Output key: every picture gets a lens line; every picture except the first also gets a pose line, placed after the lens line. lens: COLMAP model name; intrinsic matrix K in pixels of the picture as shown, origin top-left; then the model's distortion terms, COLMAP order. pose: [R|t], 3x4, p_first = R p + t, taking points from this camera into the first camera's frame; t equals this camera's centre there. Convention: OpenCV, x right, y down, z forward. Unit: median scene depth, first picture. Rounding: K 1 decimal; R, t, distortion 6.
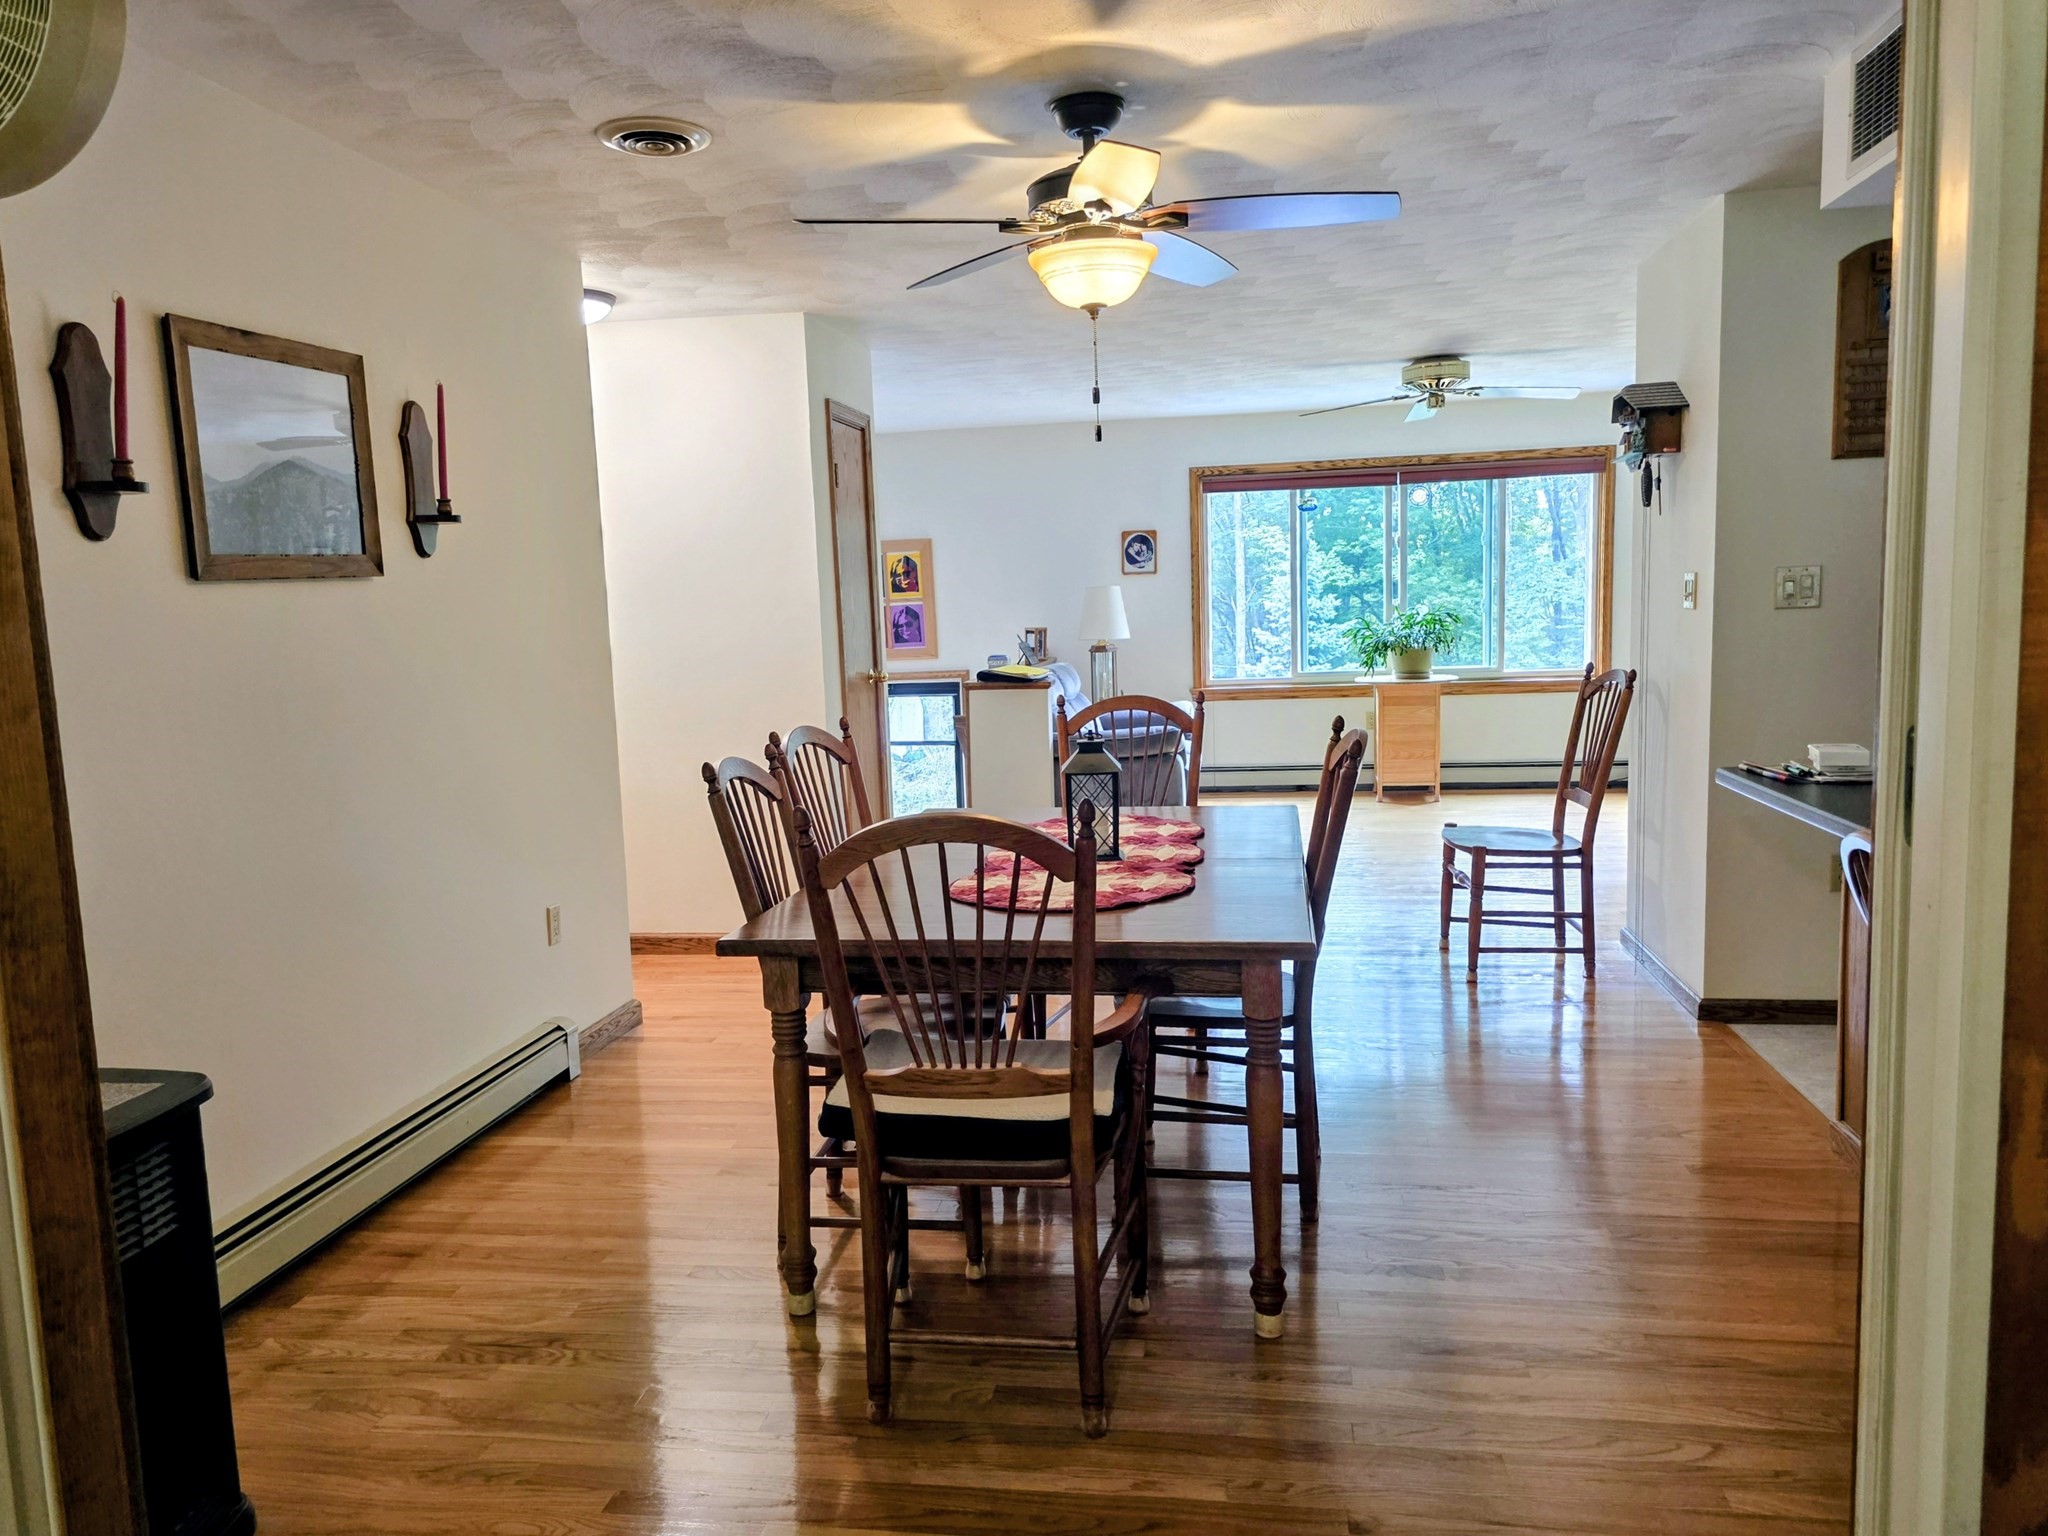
lens RADIAL K [[1398.9, 0, 1035.6], [0, 1398.9, 761.7], [0, 0, 1]] dist [0.040204, -0.034728]
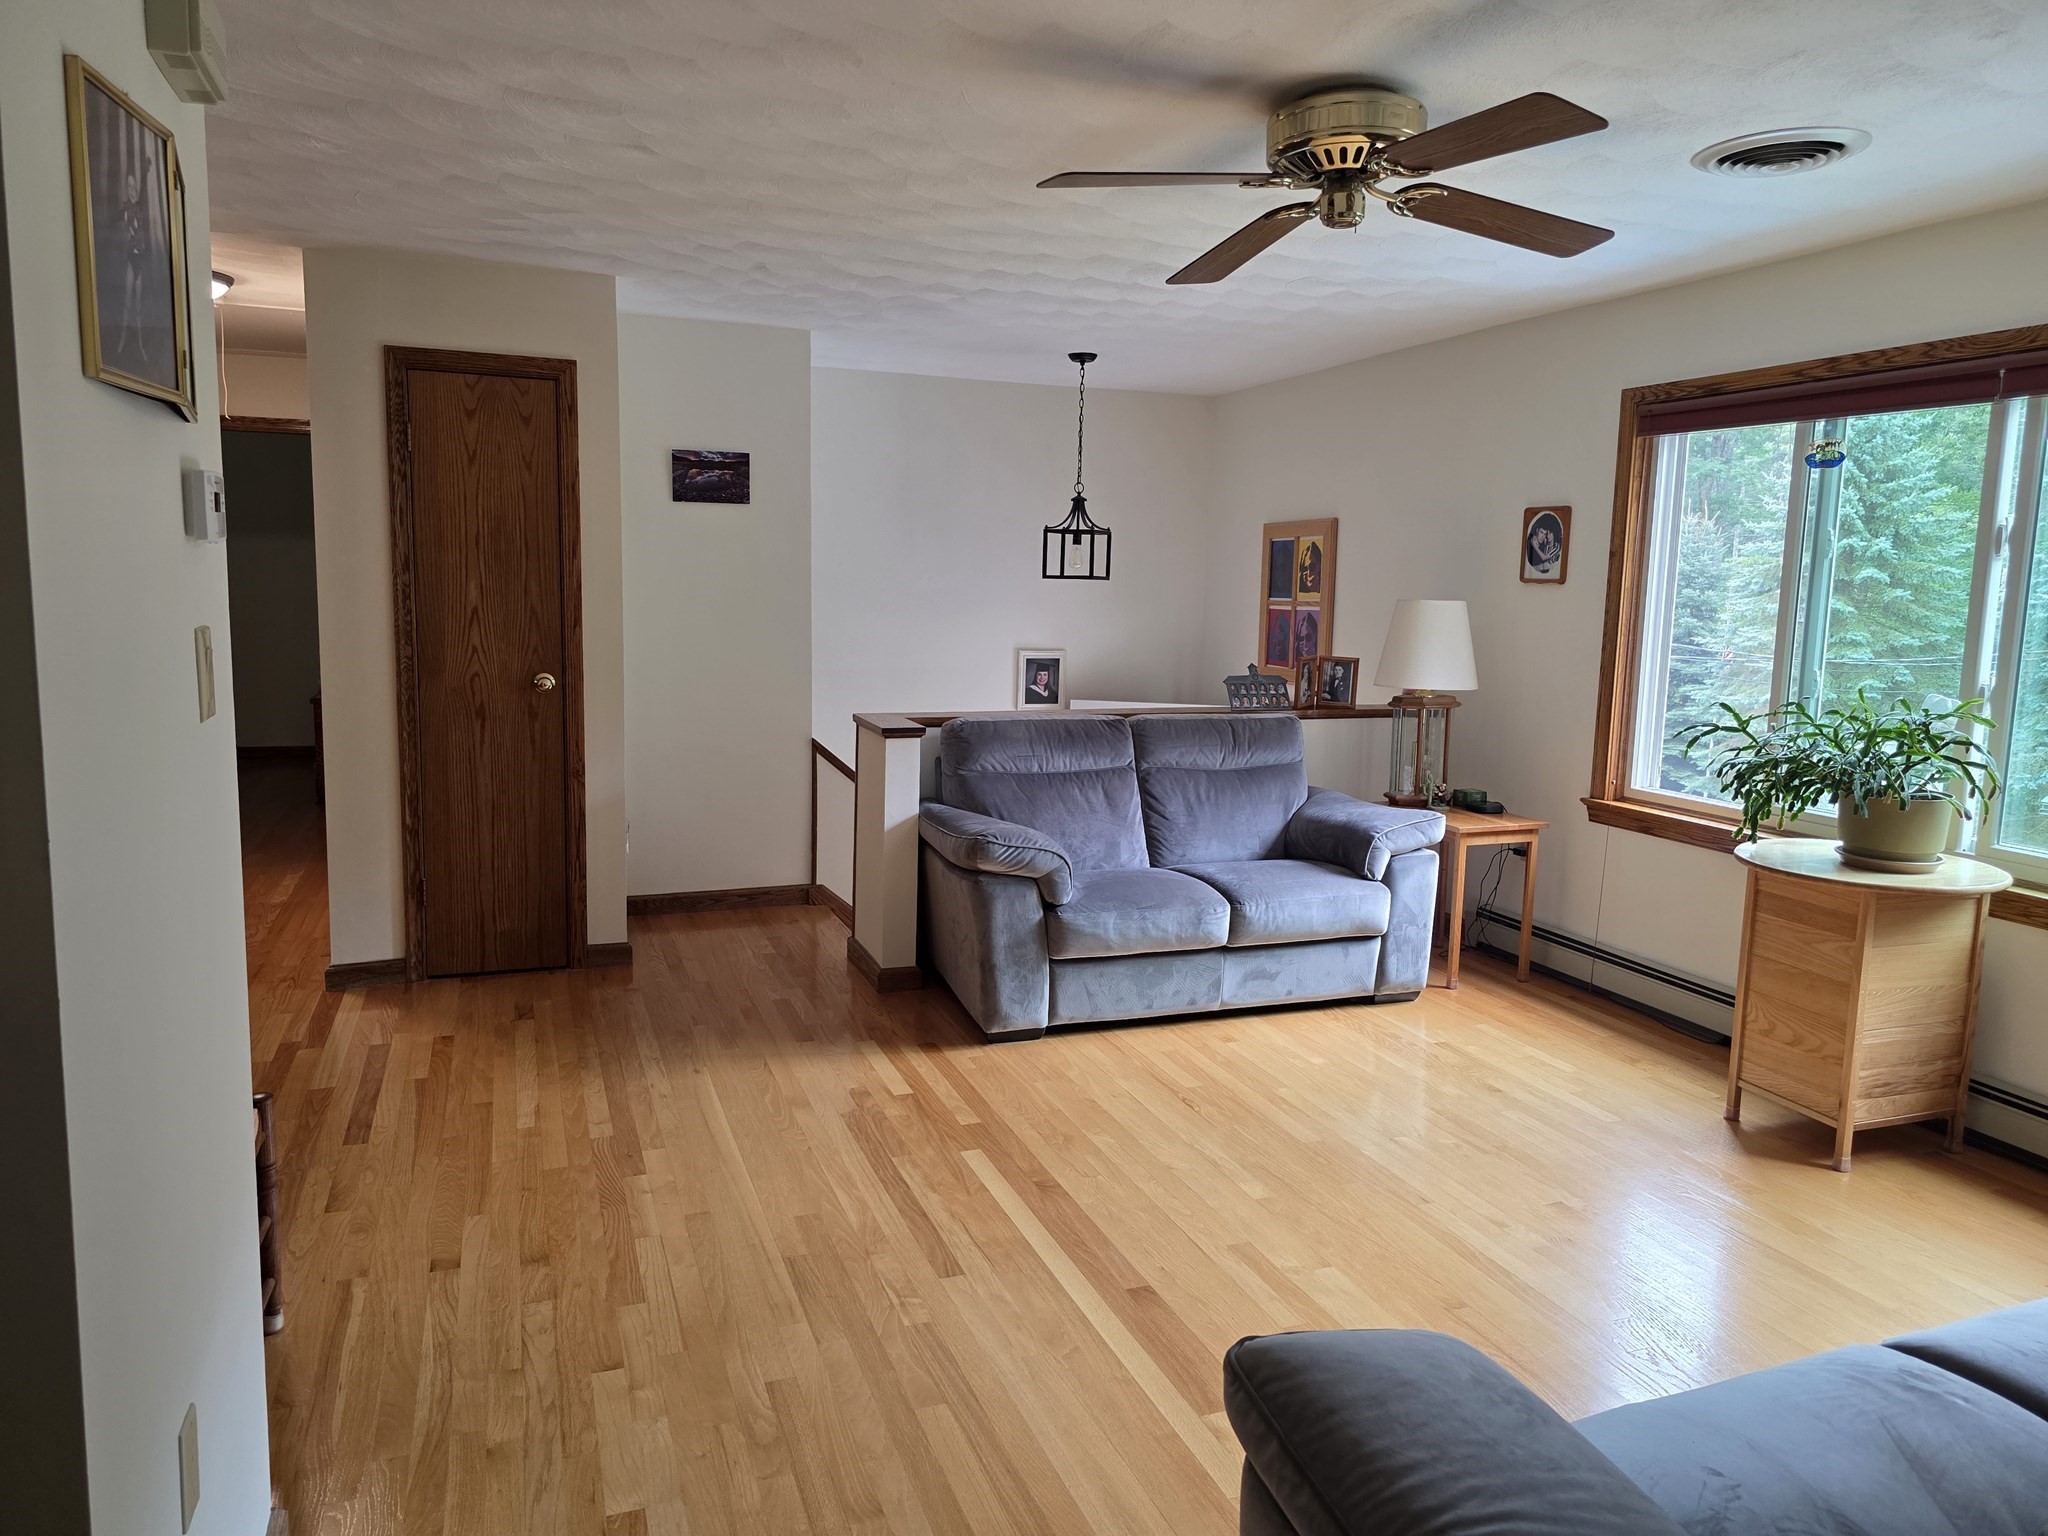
lens RADIAL K [[1398.9, 0, 1007.4], [0, 1398.9, 767.5], [0, 0, 1]] dist [0.040204, -0.034728]
pose [[0.457197, 0.166663, -0.873610, 0.495305], [-0.146878, 0.982946, 0.110654, -0.092429], [0.877153, 0.077724, 0.473879, 0.546584]]
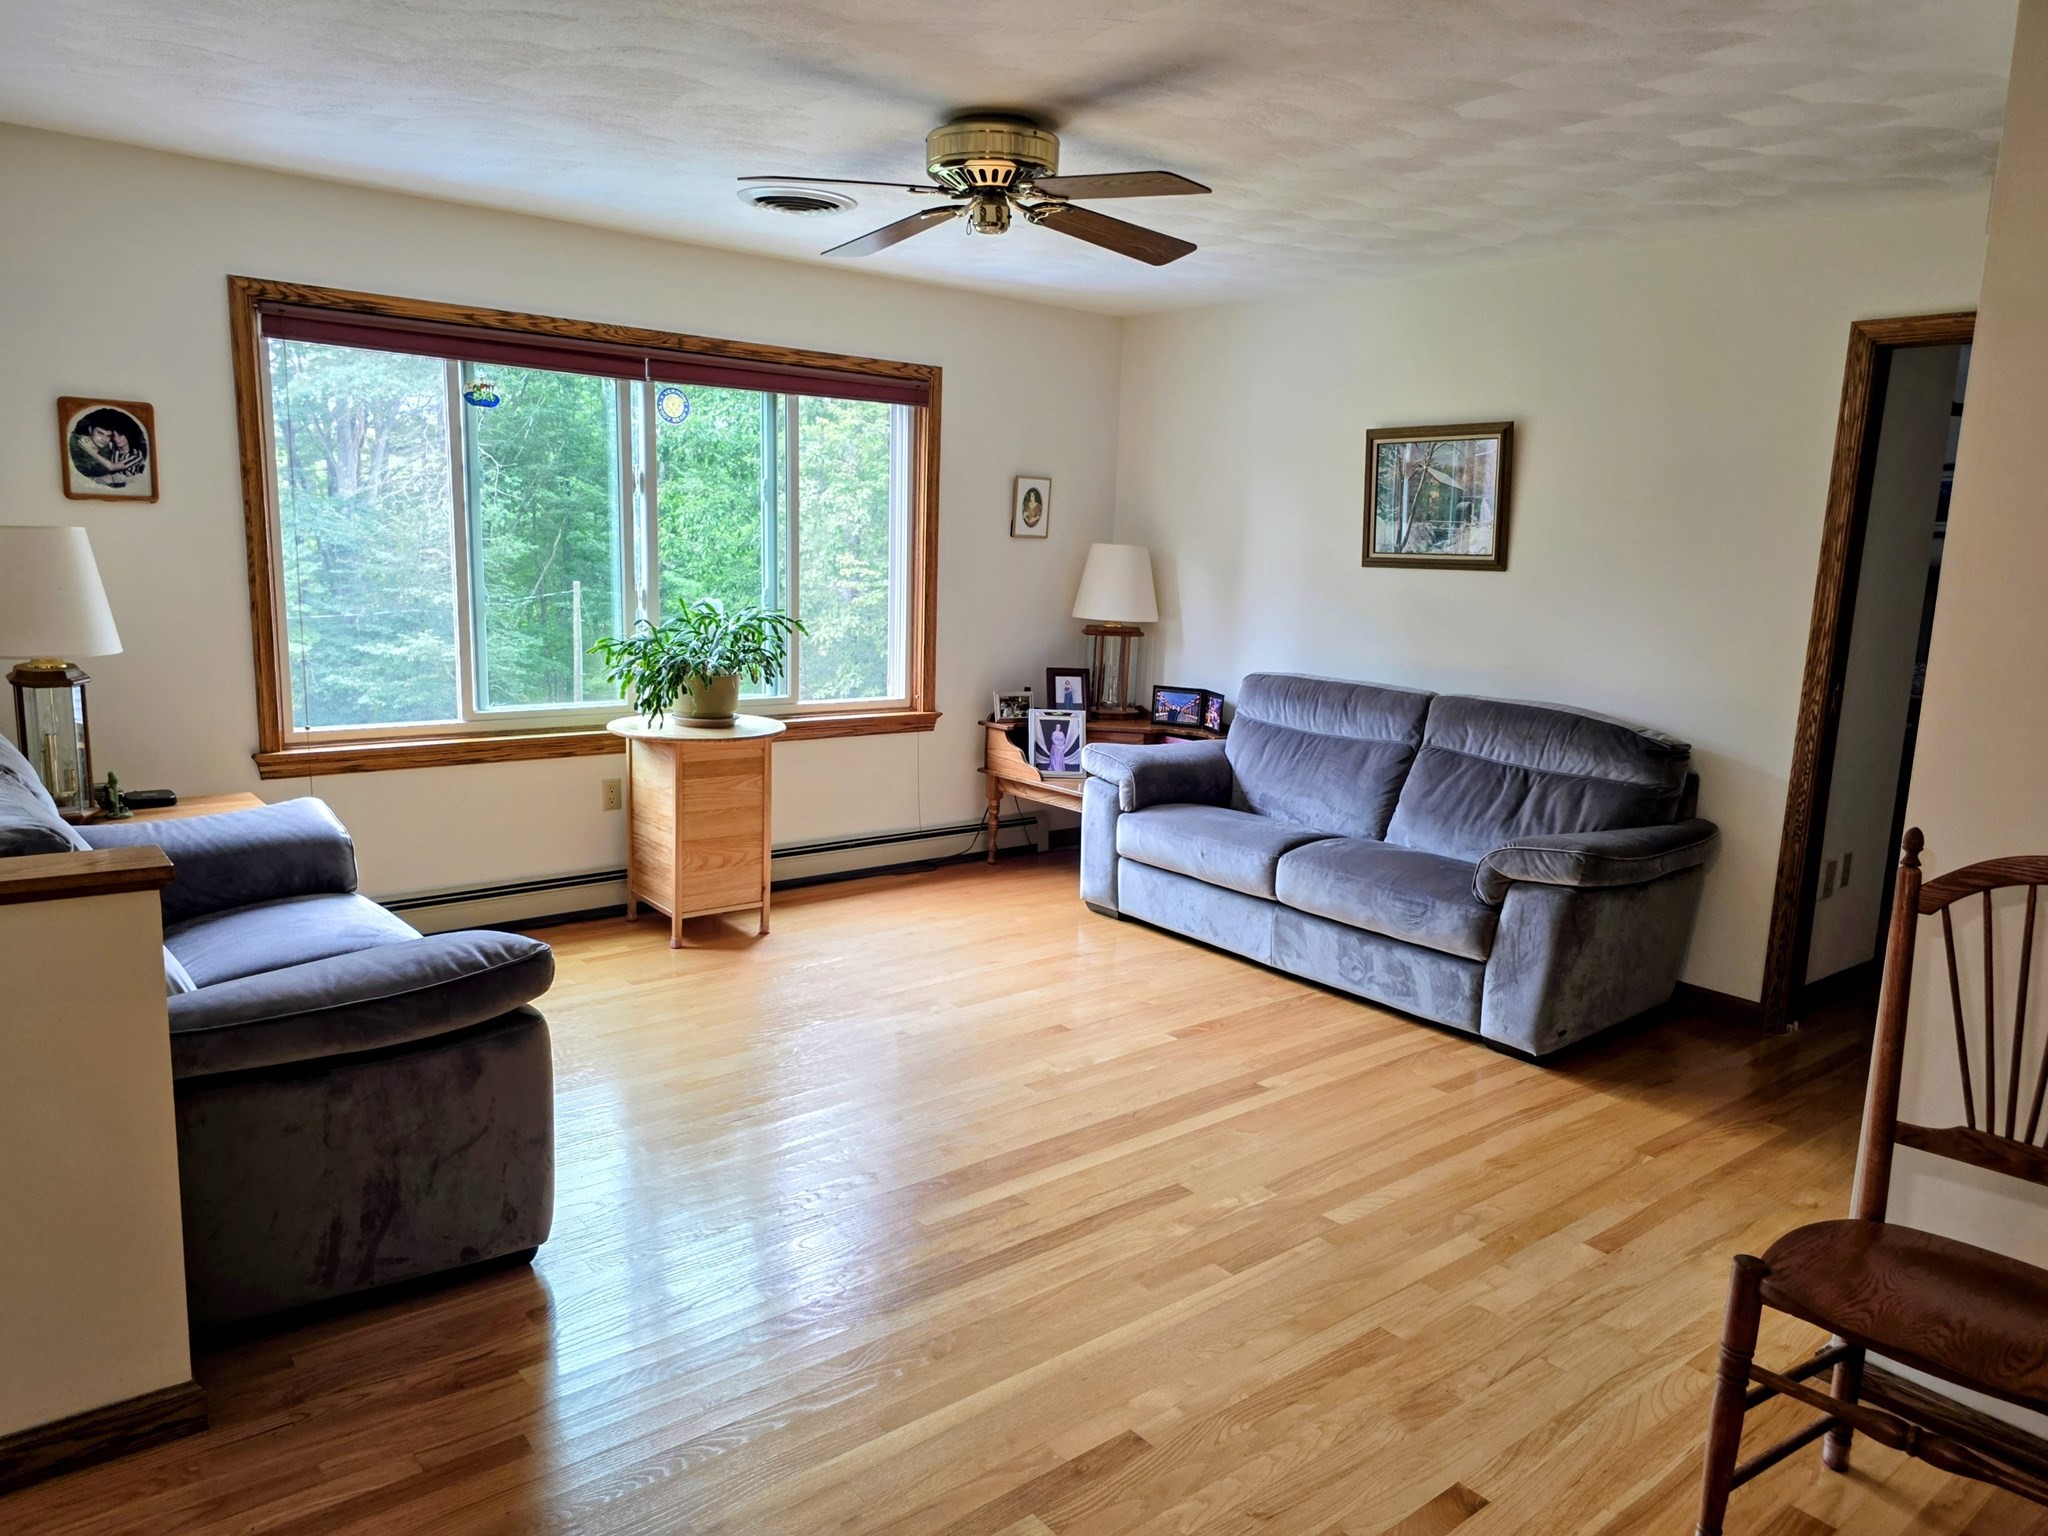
lens RADIAL K [[1398.9, 0, 1026.5], [0, 1398.9, 798.6], [0, 0, 1]] dist [0.040204, -0.034728]
pose [[0.676028, -0.076868, 0.732856, -0.065629], [0.029709, 0.996579, 0.077125, -0.066903], [-0.736277, -0.030366, 0.675998, 0.488339]]
